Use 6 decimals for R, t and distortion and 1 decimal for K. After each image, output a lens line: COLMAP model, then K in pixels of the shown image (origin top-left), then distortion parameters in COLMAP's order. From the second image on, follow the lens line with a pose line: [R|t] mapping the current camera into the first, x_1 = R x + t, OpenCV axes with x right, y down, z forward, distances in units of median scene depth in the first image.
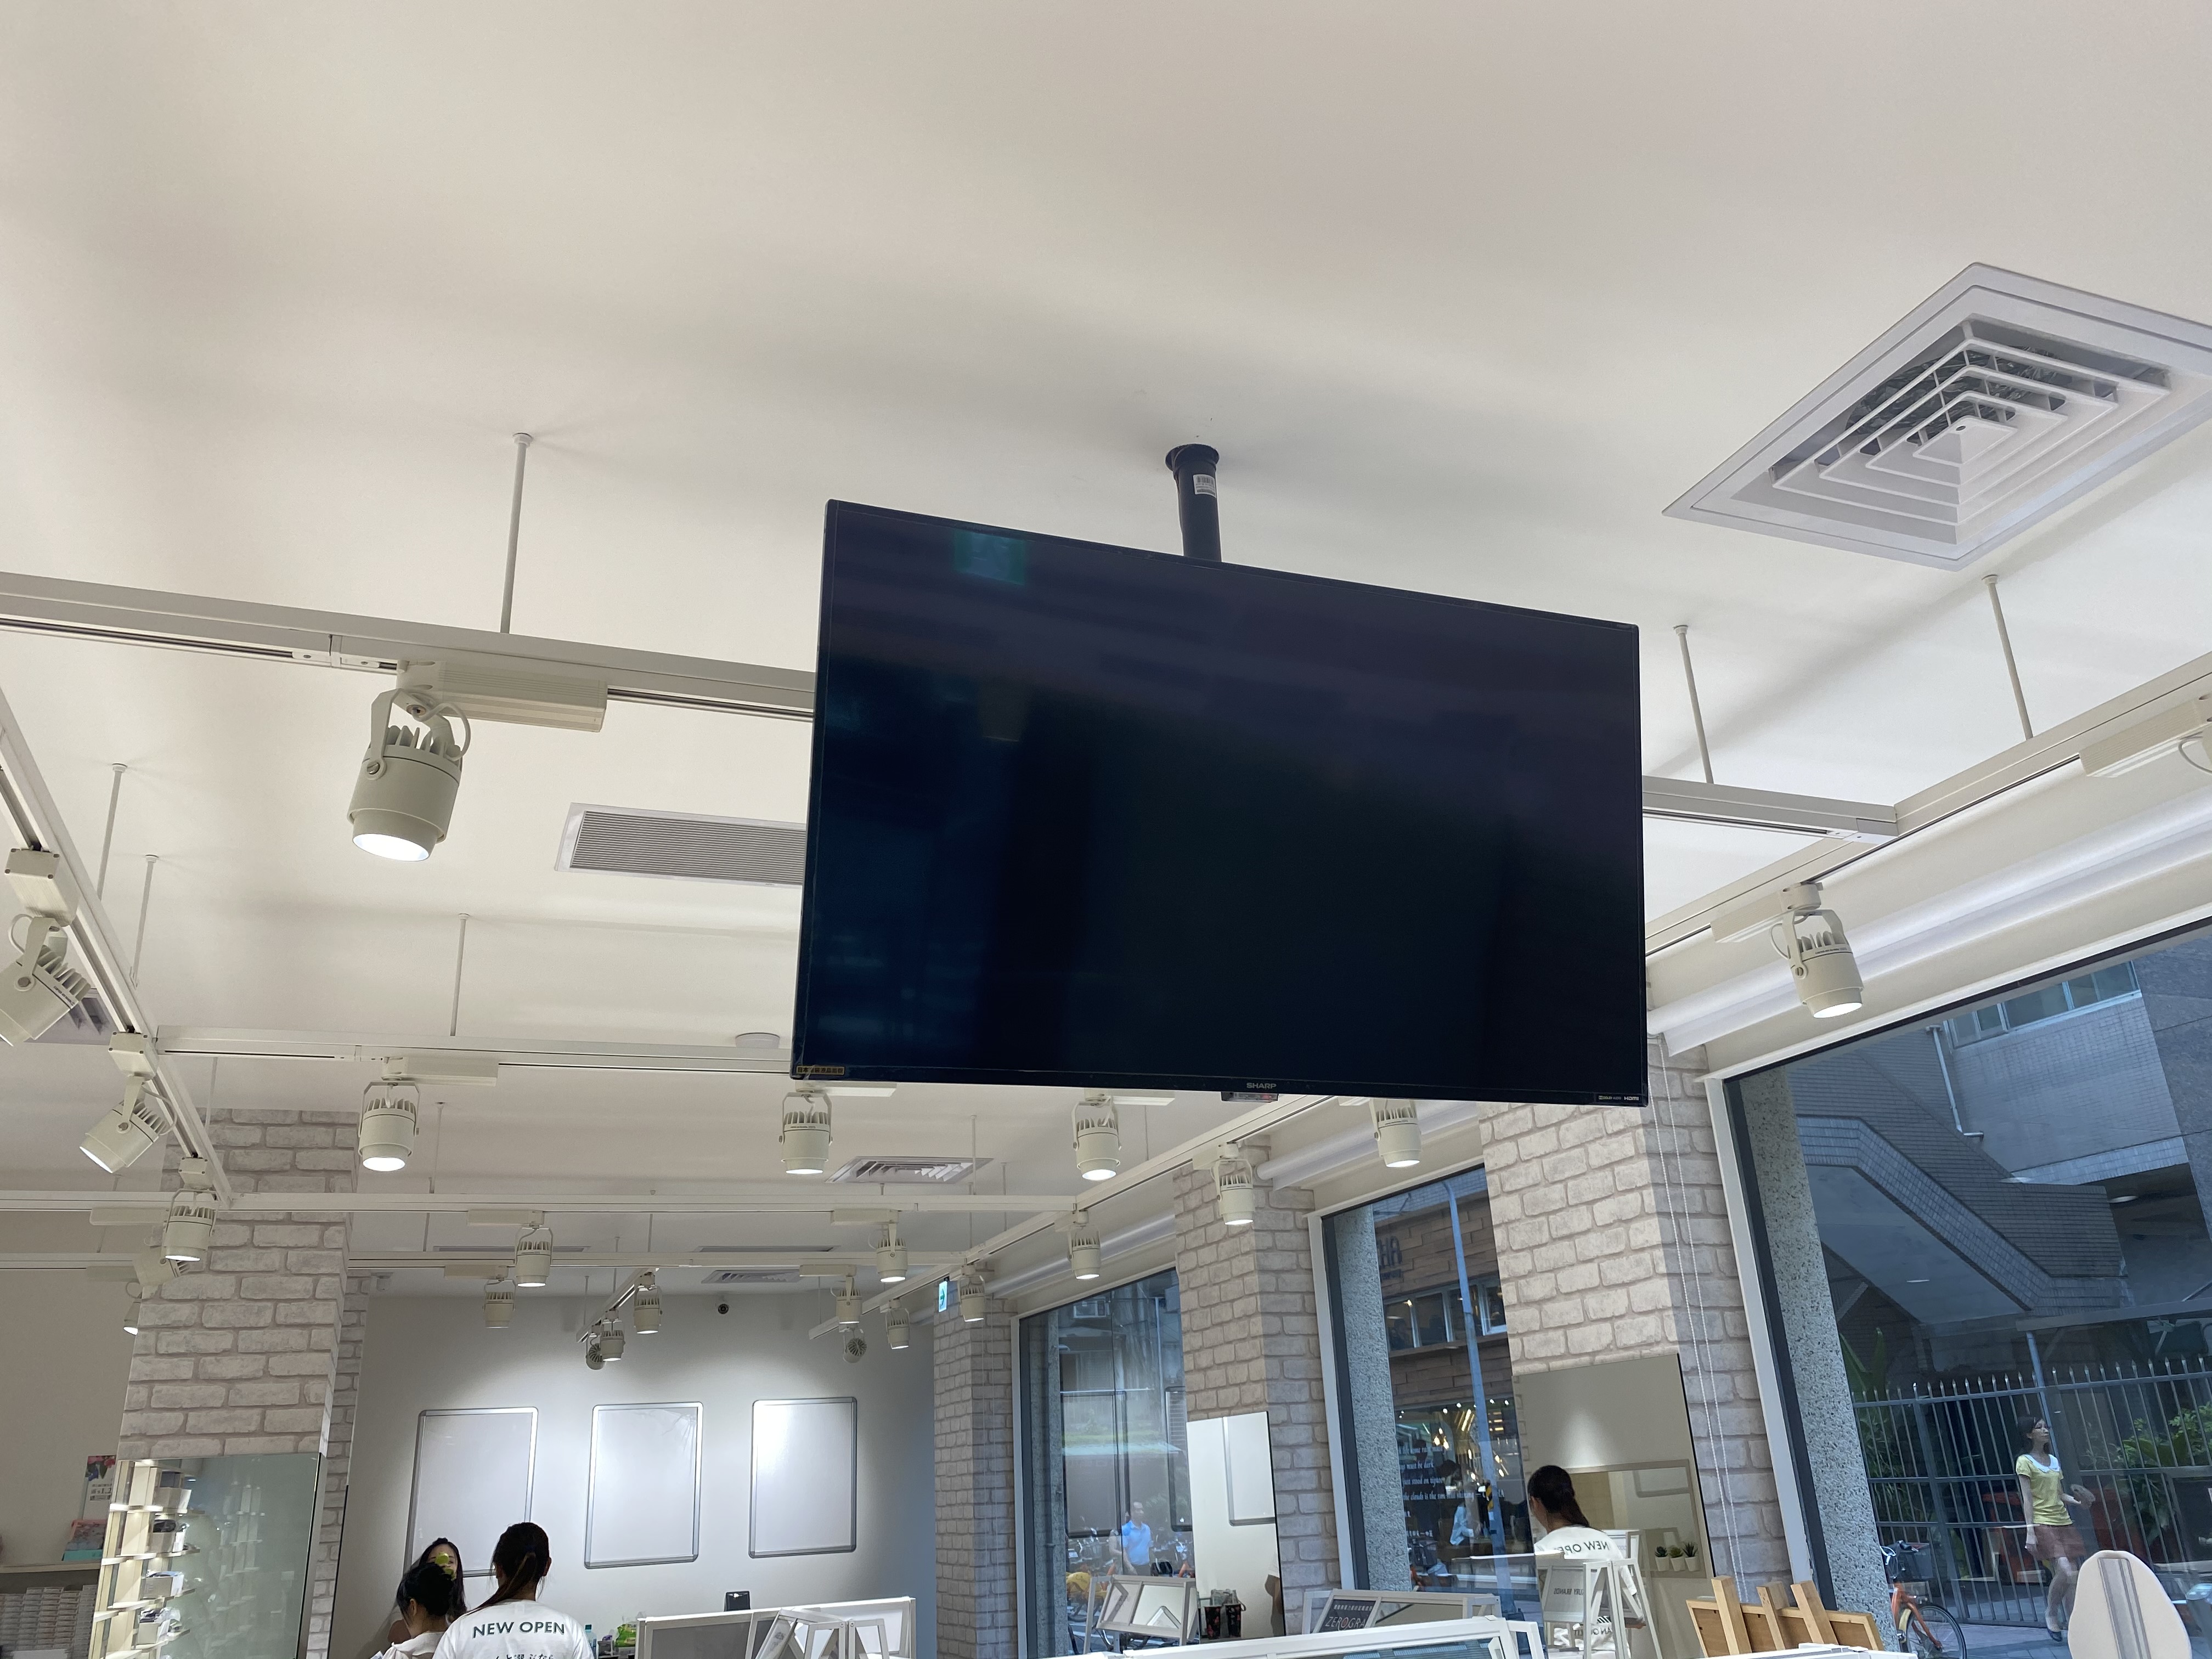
lens RADIAL K [[1673.6, 0, 1106.0], [0, 1673.6, 829.5], [0, 0, 1]] dist [0.047045, -0.063256]
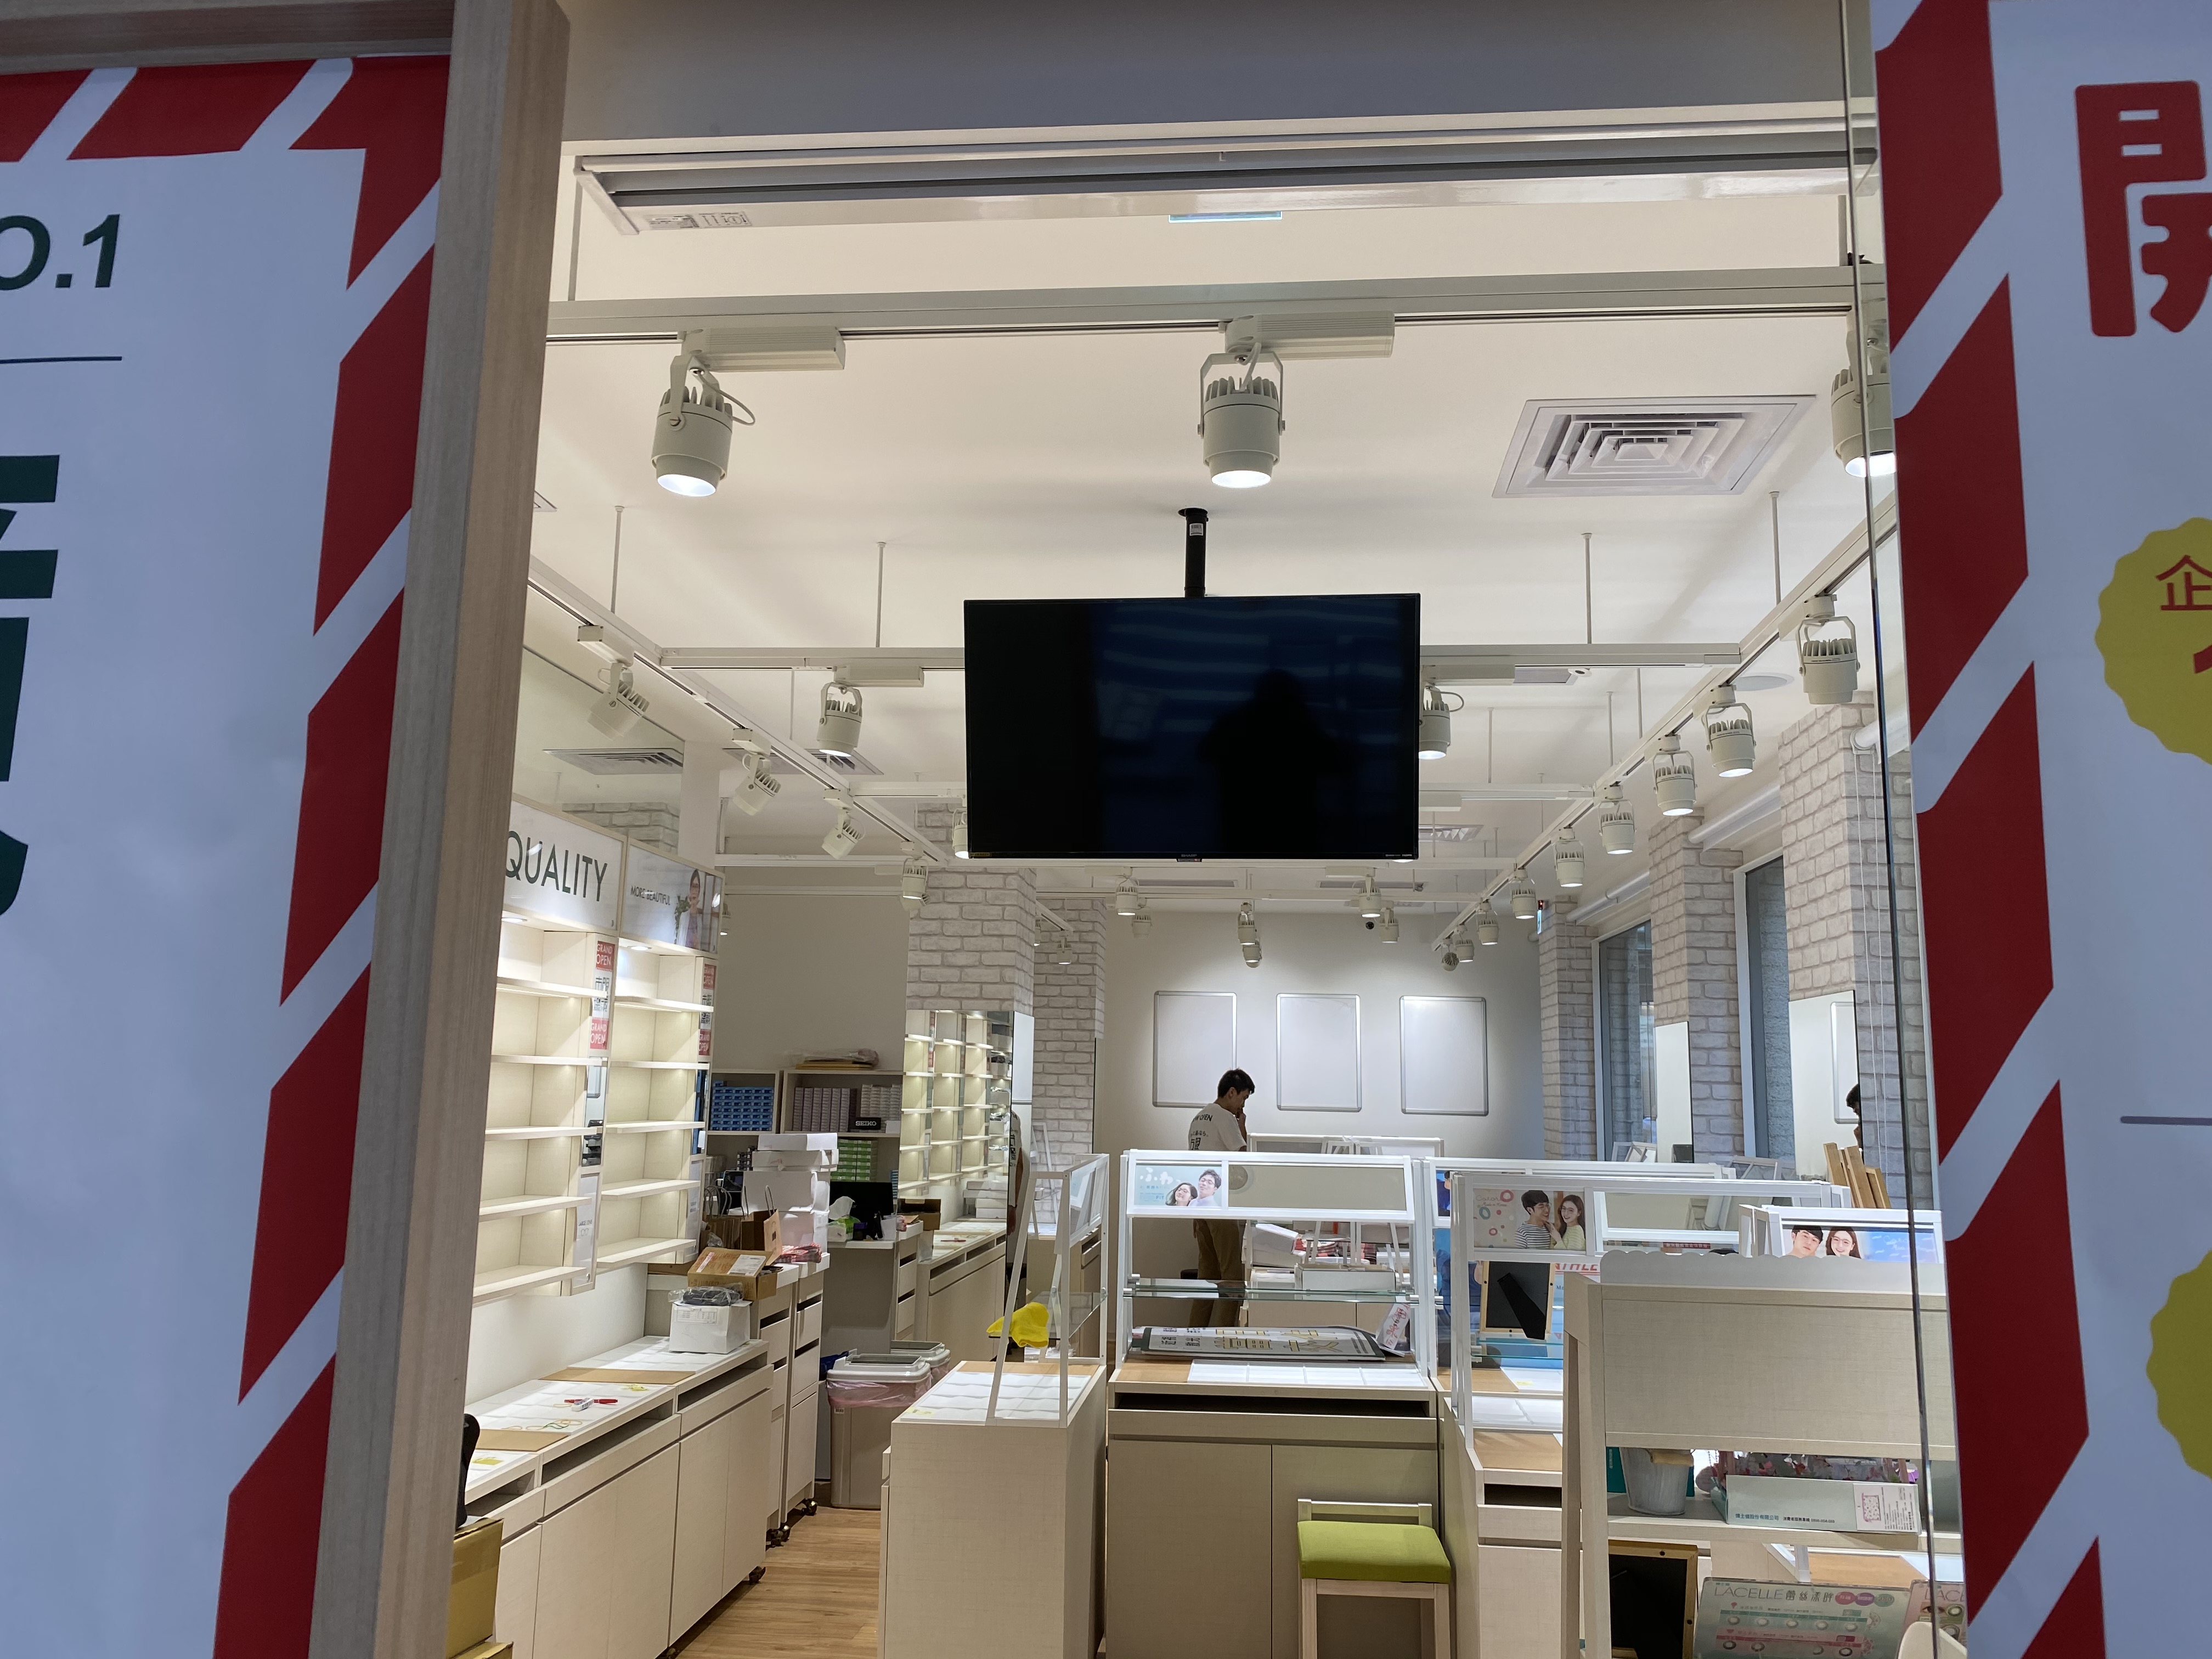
lens RADIAL K [[1673.6, 0, 1106.0], [0, 1673.6, 829.5], [0, 0, 1]] dist [0.047045, -0.063256]
pose [[0.887524, -0.001267, -0.460761, 0.283299], [0.105123, 0.974179, 0.199810, -0.090387], [0.448610, -0.225773, 0.864740, -0.248634]]
